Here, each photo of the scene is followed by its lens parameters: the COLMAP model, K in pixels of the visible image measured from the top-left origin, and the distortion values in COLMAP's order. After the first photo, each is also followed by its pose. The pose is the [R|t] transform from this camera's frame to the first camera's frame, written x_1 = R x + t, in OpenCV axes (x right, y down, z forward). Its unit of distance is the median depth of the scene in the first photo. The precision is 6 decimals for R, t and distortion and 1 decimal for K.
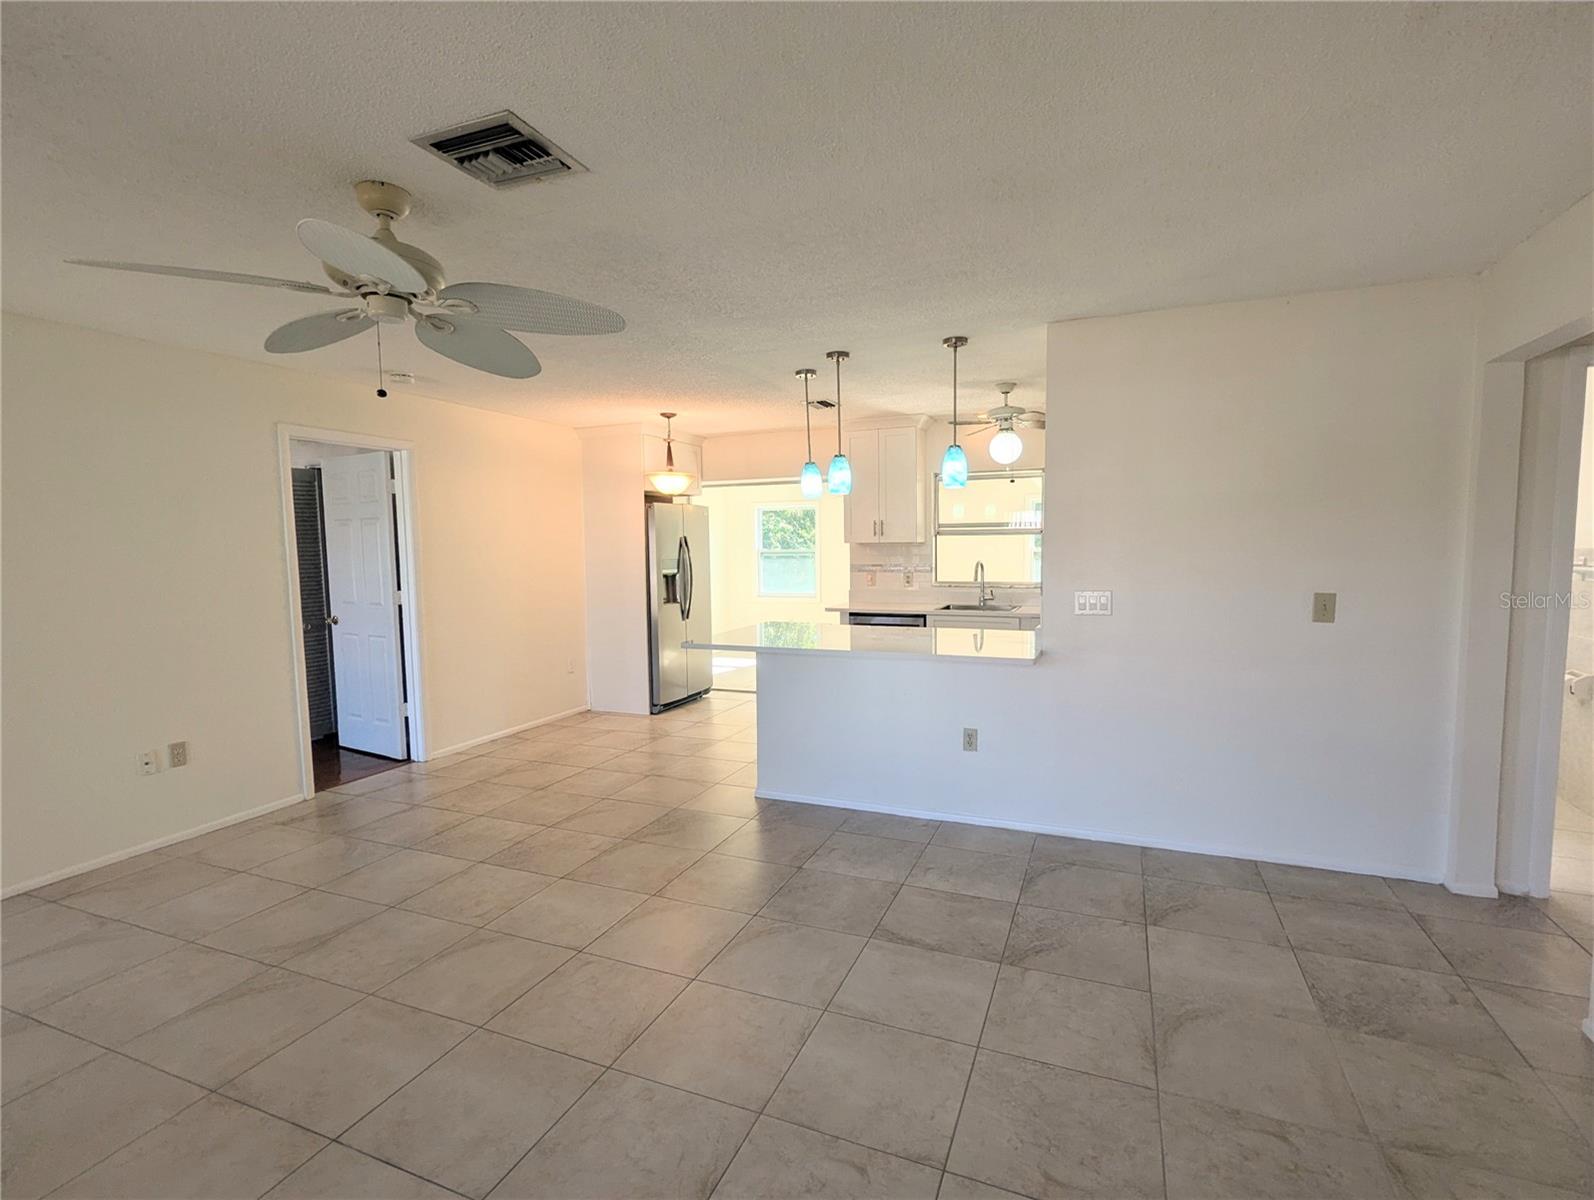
lens RADIAL K [[768.5, 0, 796.0], [0, 768.5, 605.6], [0, 0, 1]] dist [0.002052, 0.000989]
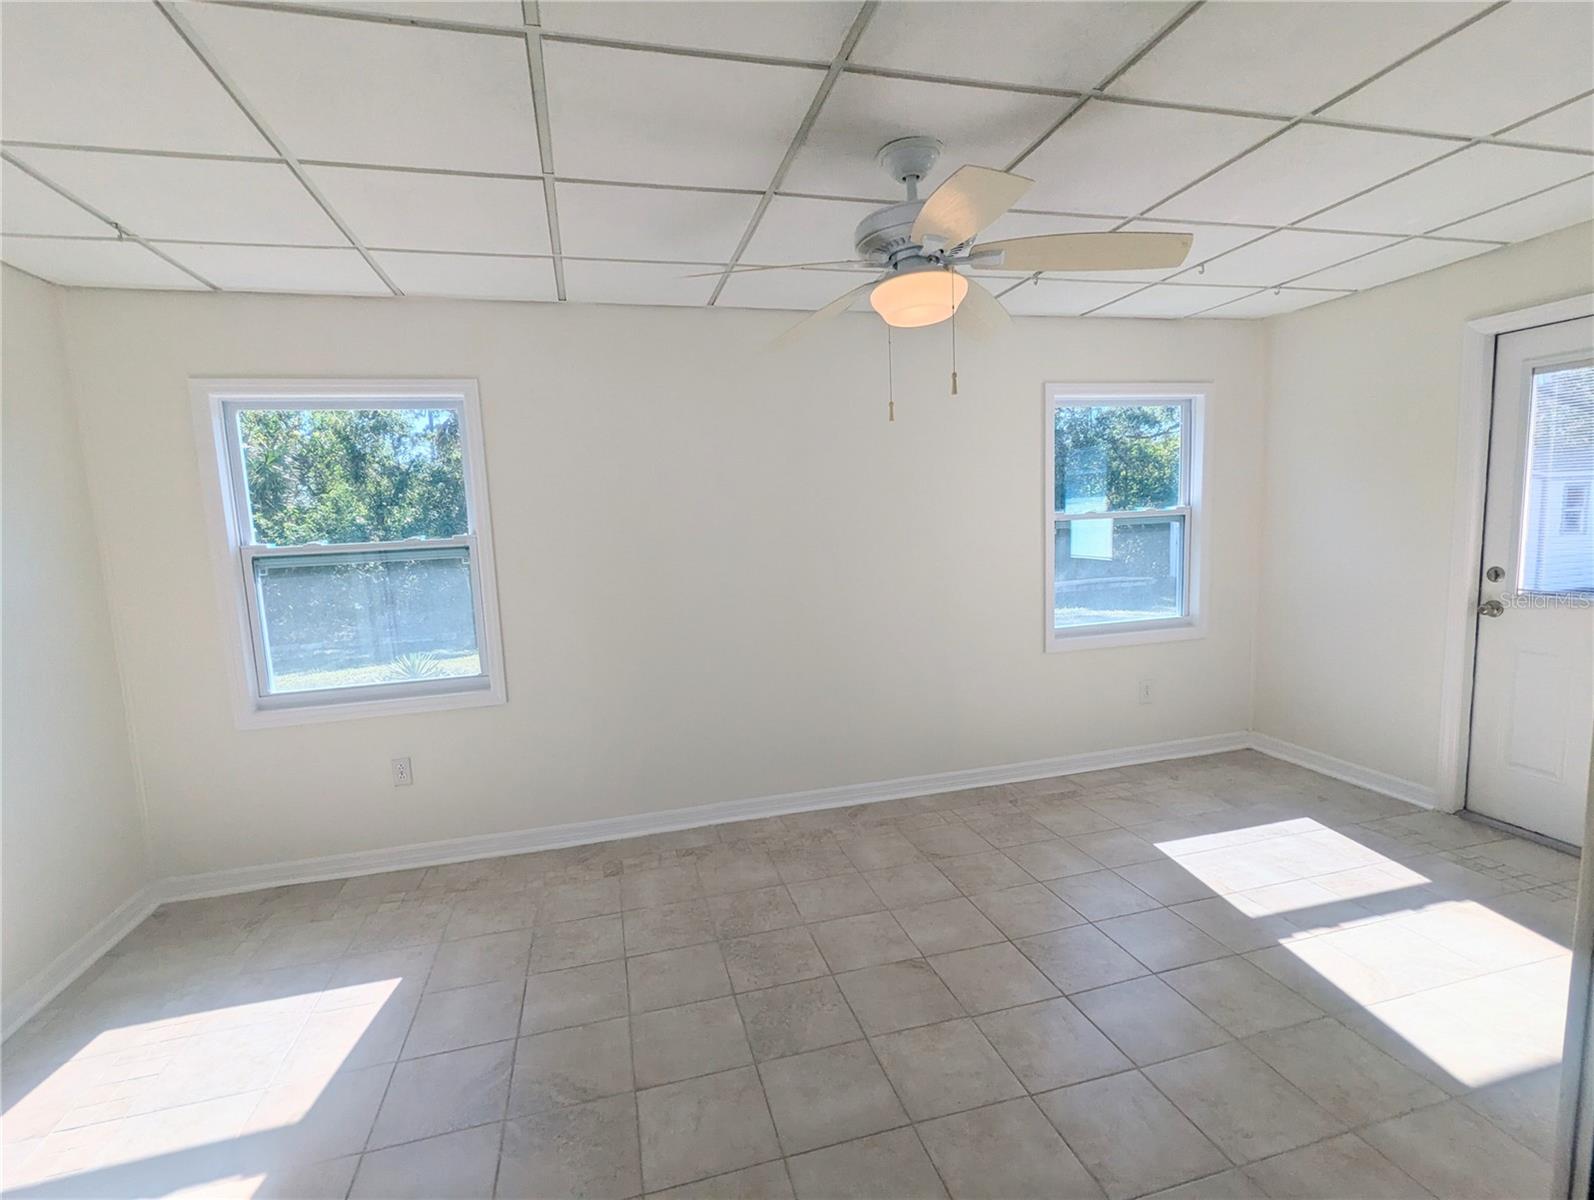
lens RADIAL K [[768.5, 0, 796.0], [0, 768.5, 605.6], [0, 0, 1]] dist [0.002052, 0.000989]
pose [[0.791082, -0.080575, 0.606381, -0.155135], [0.069931, 0.996700, 0.041209, -0.124368], [-0.607700, 0.009805, 0.794106, 1.750793]]
